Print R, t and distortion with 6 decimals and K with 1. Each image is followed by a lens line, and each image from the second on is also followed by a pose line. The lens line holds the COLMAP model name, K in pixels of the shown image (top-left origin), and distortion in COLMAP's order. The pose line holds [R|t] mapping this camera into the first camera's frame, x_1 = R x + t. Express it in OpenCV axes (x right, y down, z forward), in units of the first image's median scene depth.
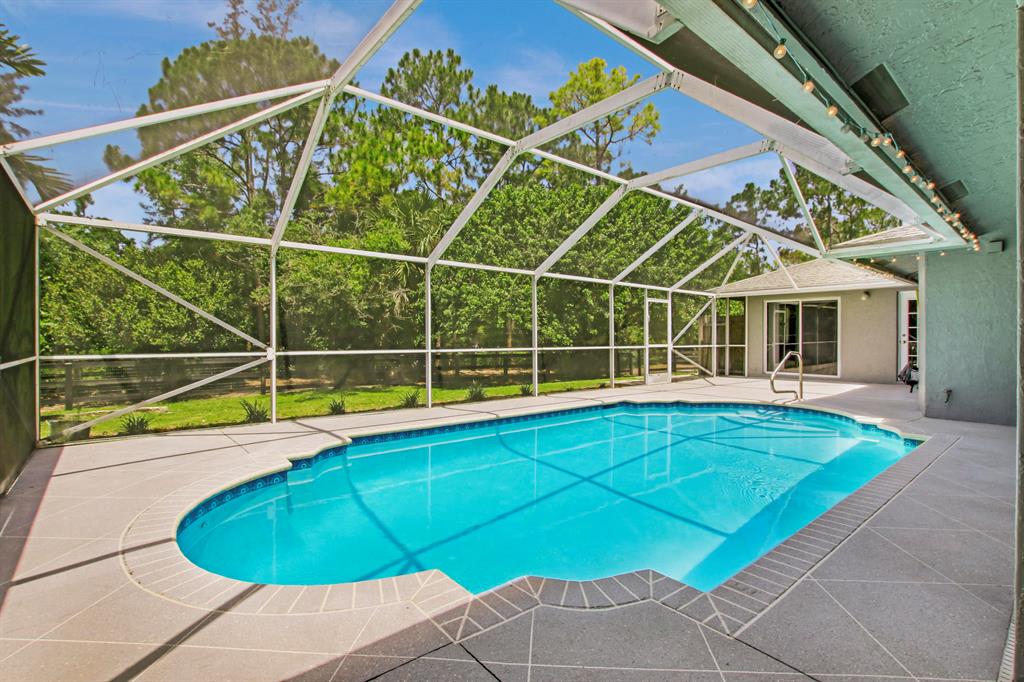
lens RADIAL K [[477.6, 0, 518.2], [0, 477.6, 339.3], [0, 0, 1]] dist [-0.027555, 0.001379]
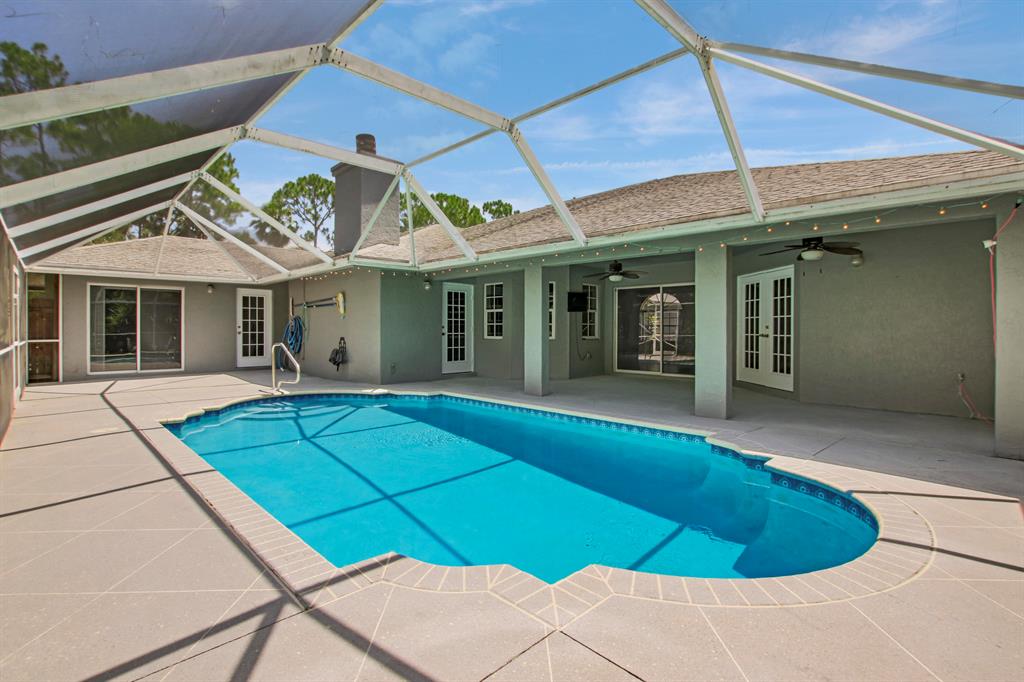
lens RADIAL K [[477.6, 0, 519.9], [0, 477.6, 335.0], [0, 0, 1]] dist [-0.027555, 0.001379]
pose [[-0.078112, -0.017755, 0.996787, -0.344432], [0.002078, 0.999836, 0.017972, -0.007877], [-0.996942, 0.003475, -0.078062, 0.381320]]
